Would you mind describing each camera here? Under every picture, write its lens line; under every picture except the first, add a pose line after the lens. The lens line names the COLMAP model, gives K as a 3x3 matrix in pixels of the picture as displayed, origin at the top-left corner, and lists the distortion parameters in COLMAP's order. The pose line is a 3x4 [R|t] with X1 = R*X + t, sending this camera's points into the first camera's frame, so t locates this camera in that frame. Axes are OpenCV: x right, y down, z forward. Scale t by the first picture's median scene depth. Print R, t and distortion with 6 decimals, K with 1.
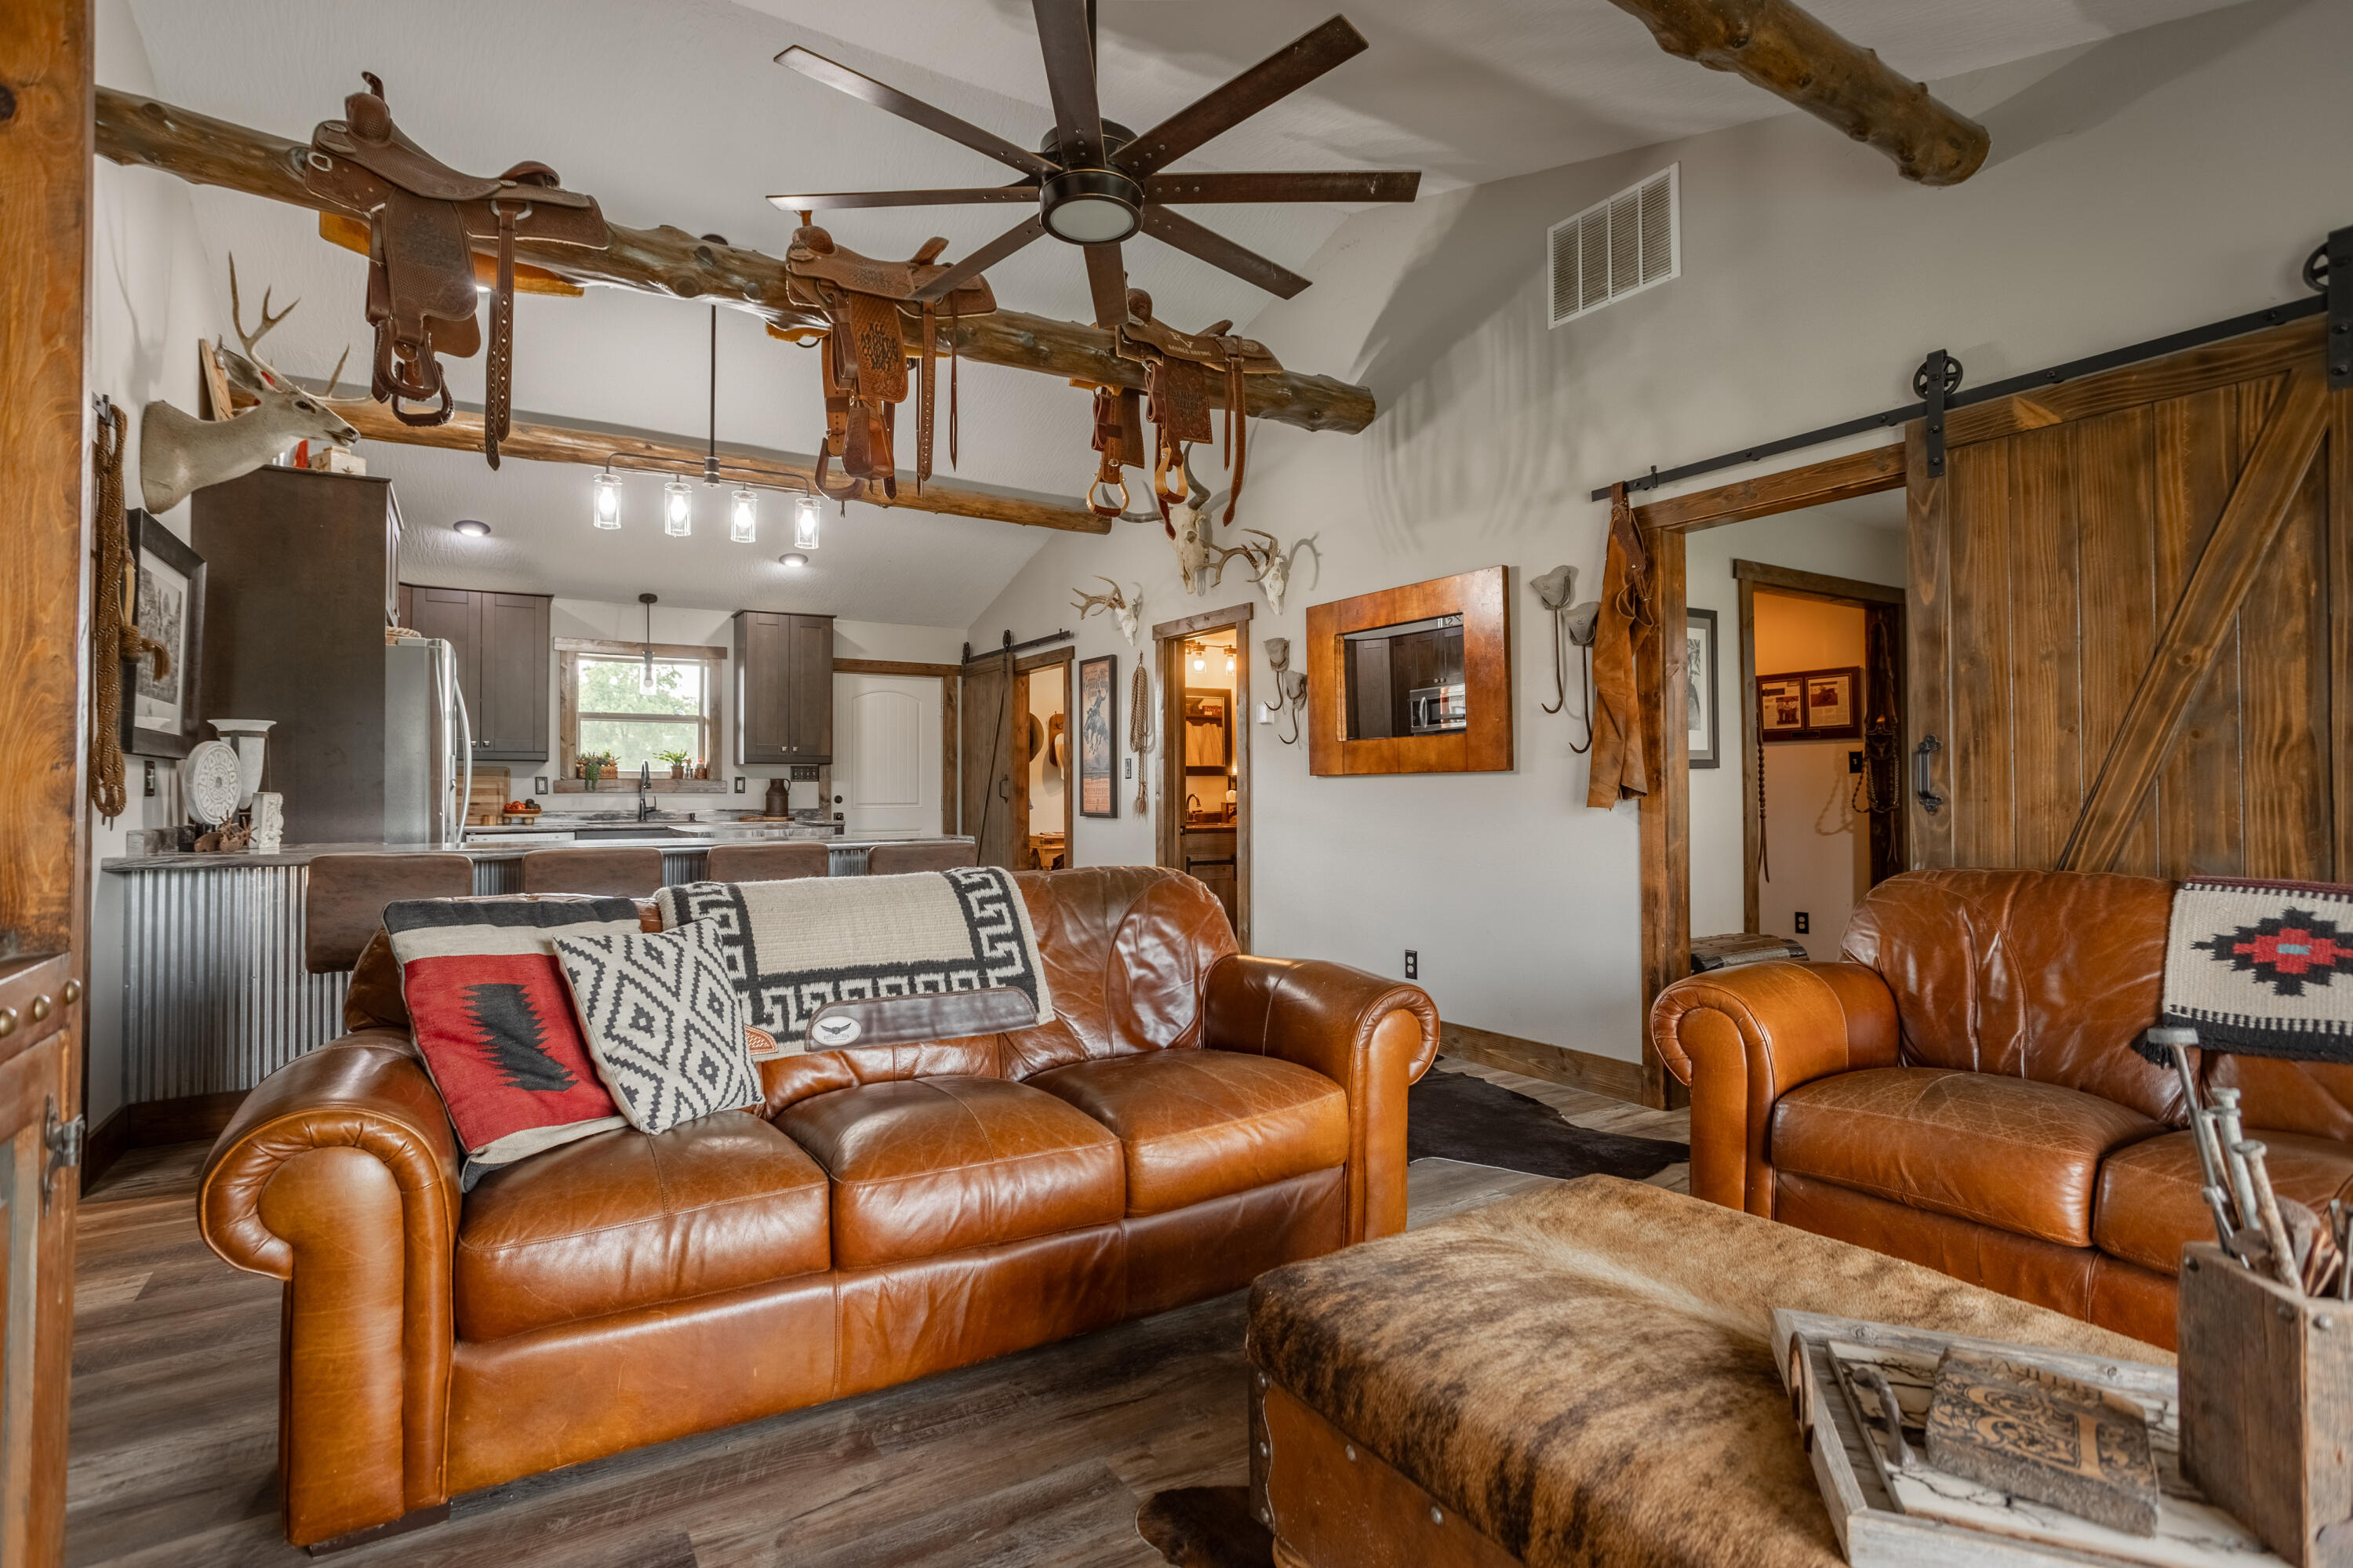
lens RADIAL K [[1122.3, 0, 1174.8], [0, 1122.3, 783.6], [0, 0, 1]] dist [0.001745, 0.000073]
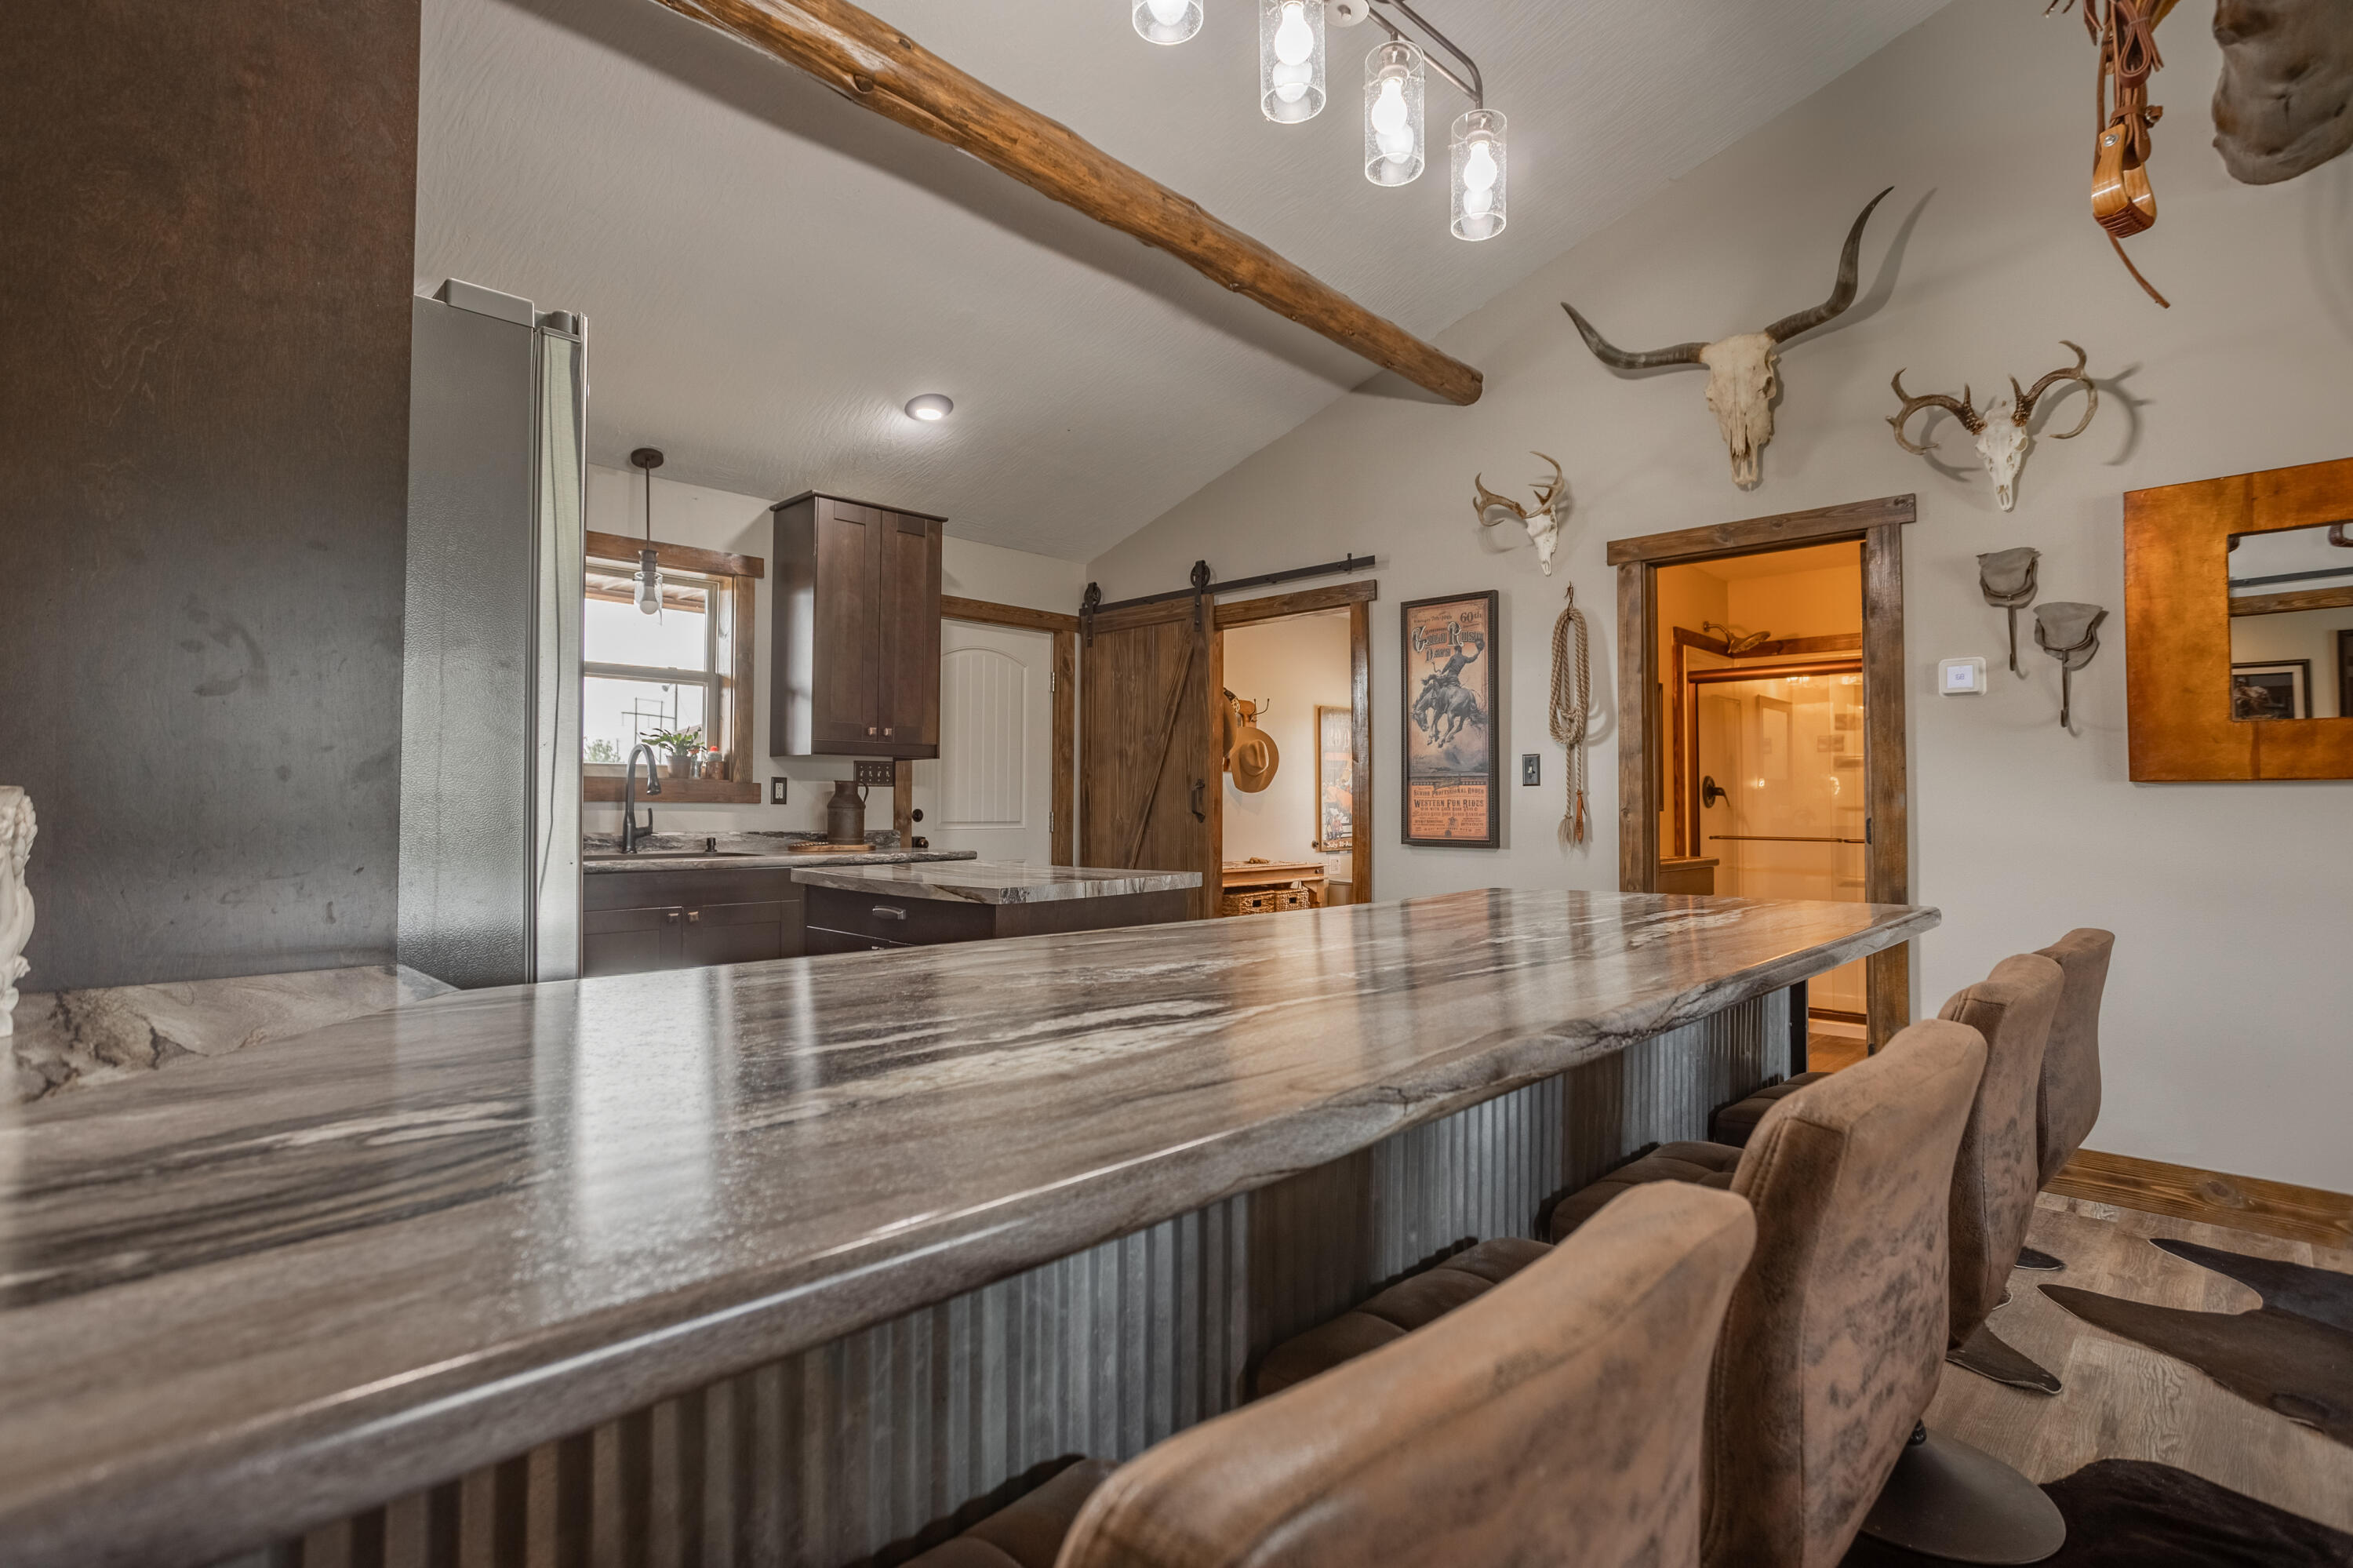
lens RADIAL K [[1122.3, 0, 1173.2], [0, 1122.3, 787.7], [0, 0, 1]] dist [0.001745, 0.000073]
pose [[0.970554, 0.010768, 0.240643, -0.330577], [-0.008825, 0.999919, -0.009152, 0.003249], [-0.240722, 0.006759, 0.970571, 0.370865]]
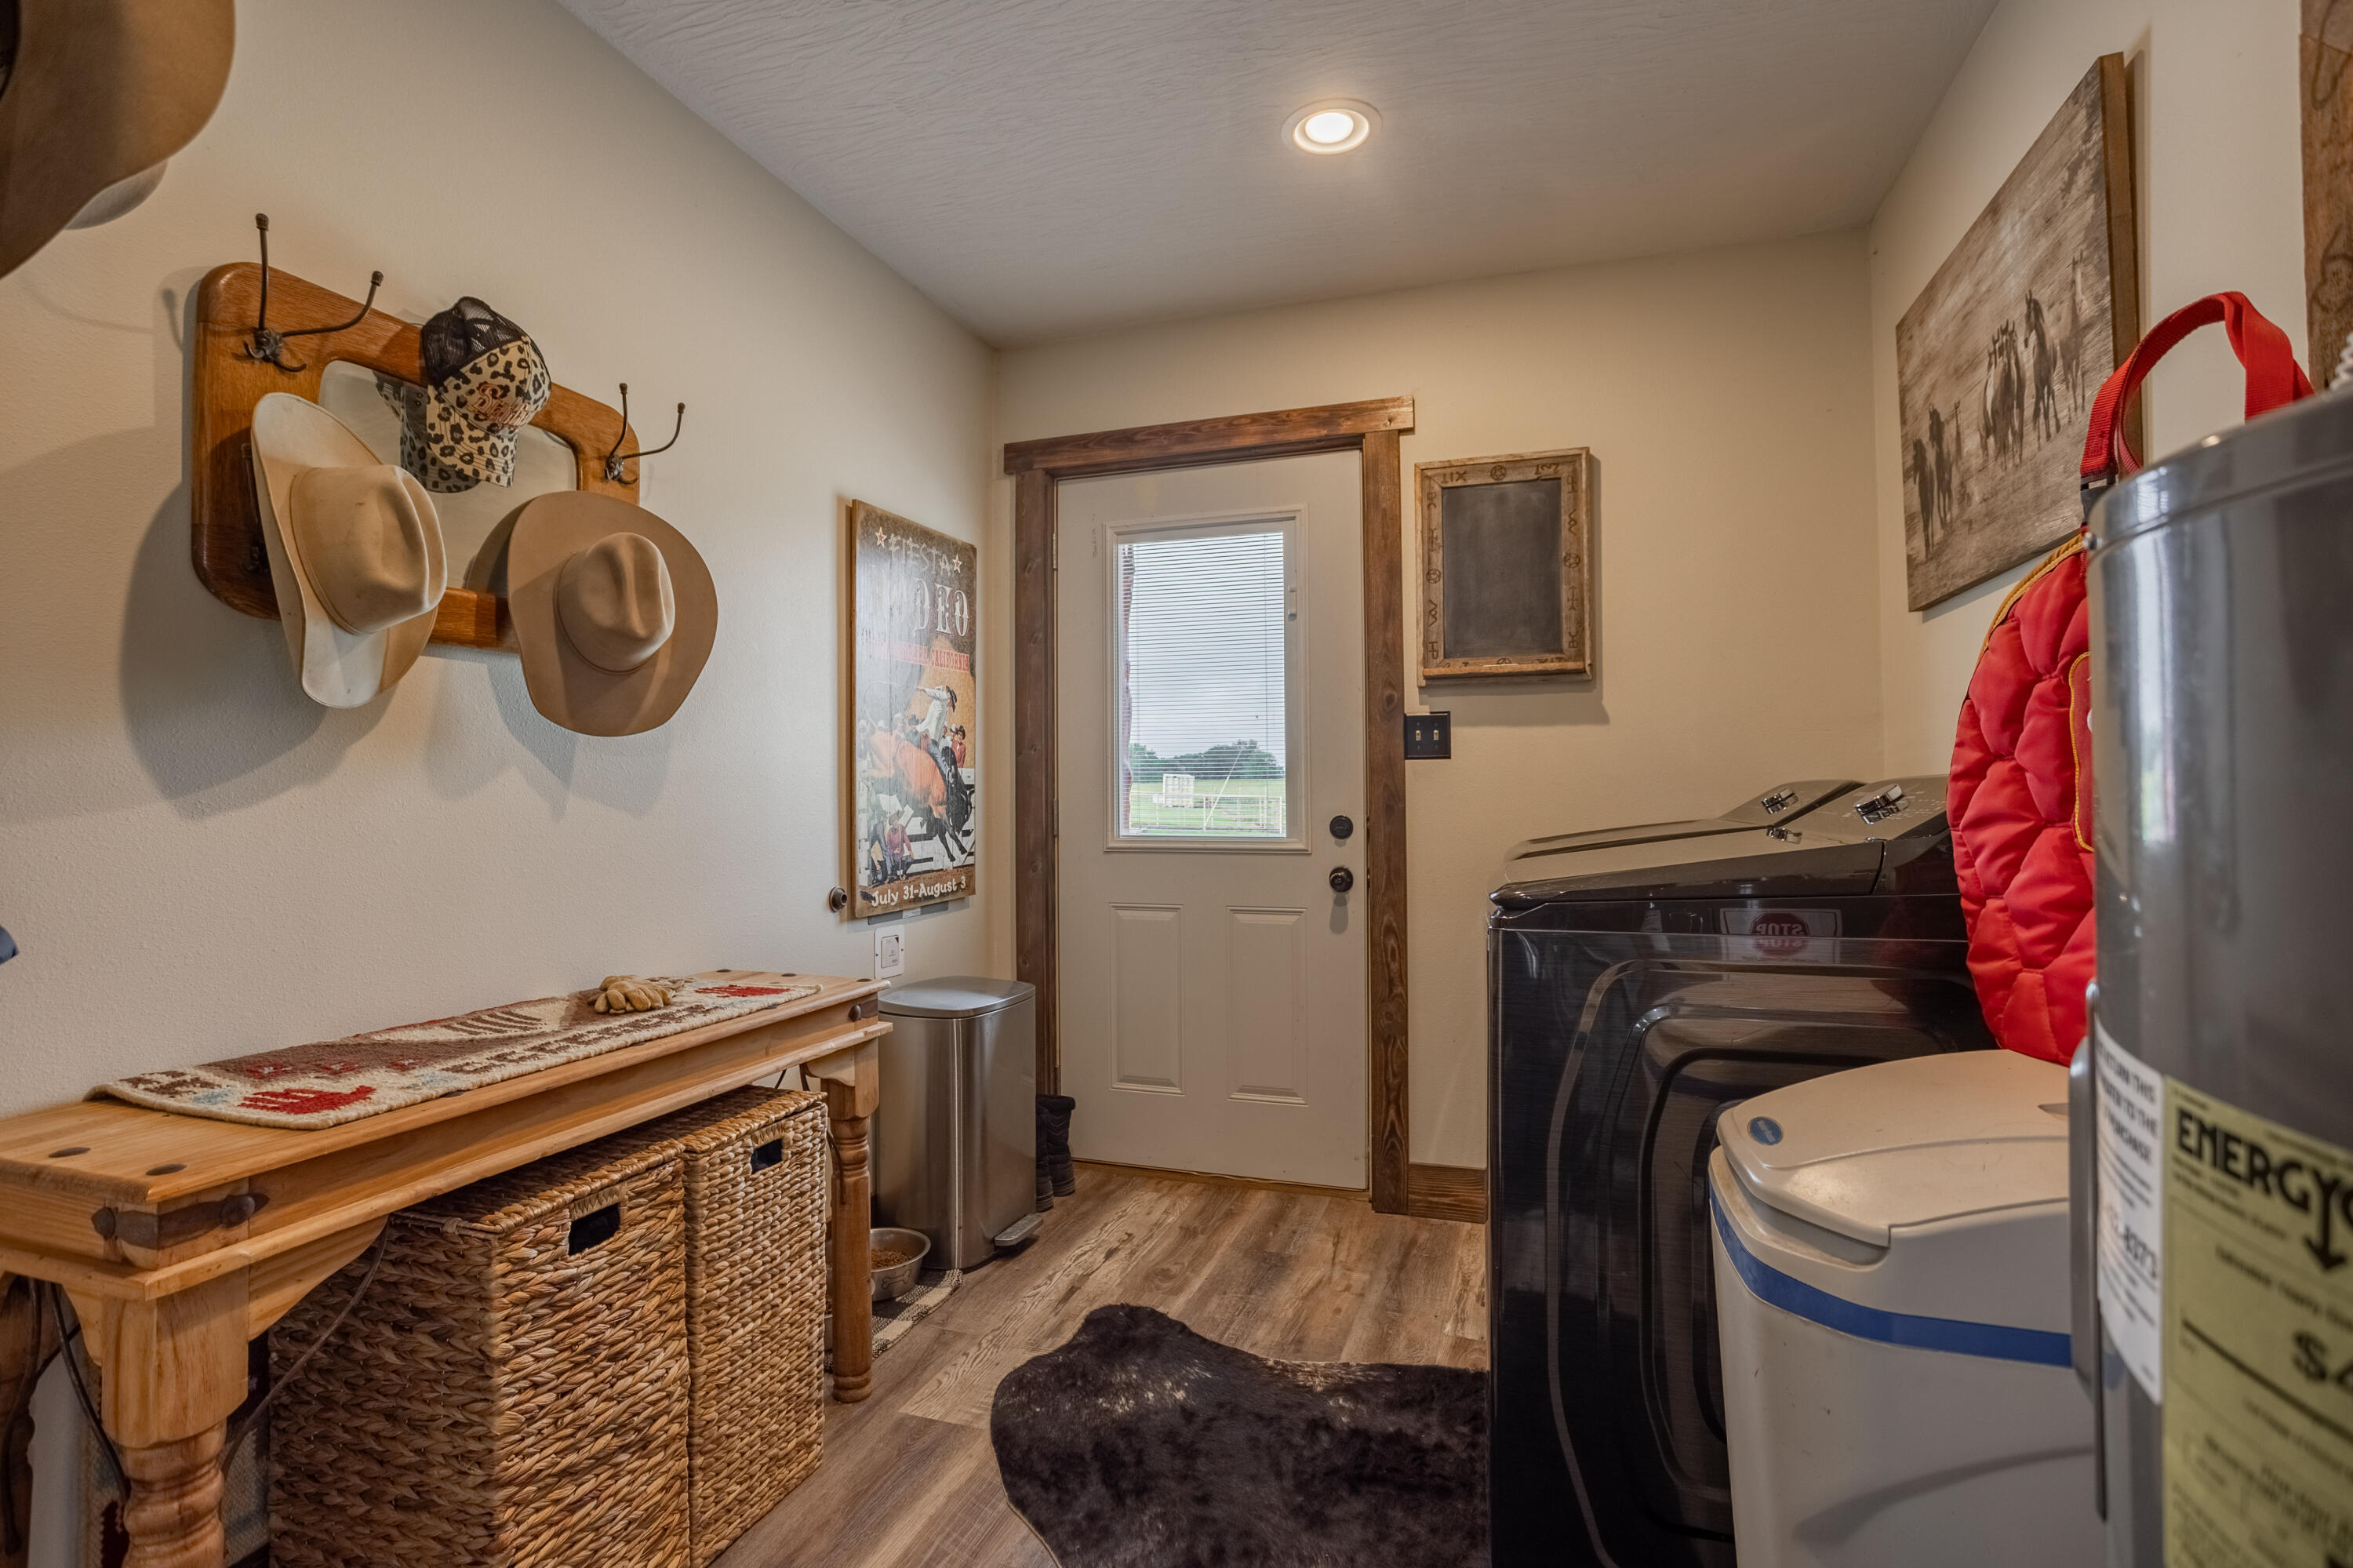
lens RADIAL K [[1122.3, 0, 1174.8], [0, 1122.3, 782.6], [0, 0, 1]] dist [0.001745, 0.000073]
pose [[0.765824, 0.014869, 0.642879, -0.196618], [-0.009788, 0.999886, -0.011466, 0.007809], [-0.642976, 0.002489, 0.765882, 0.739339]]
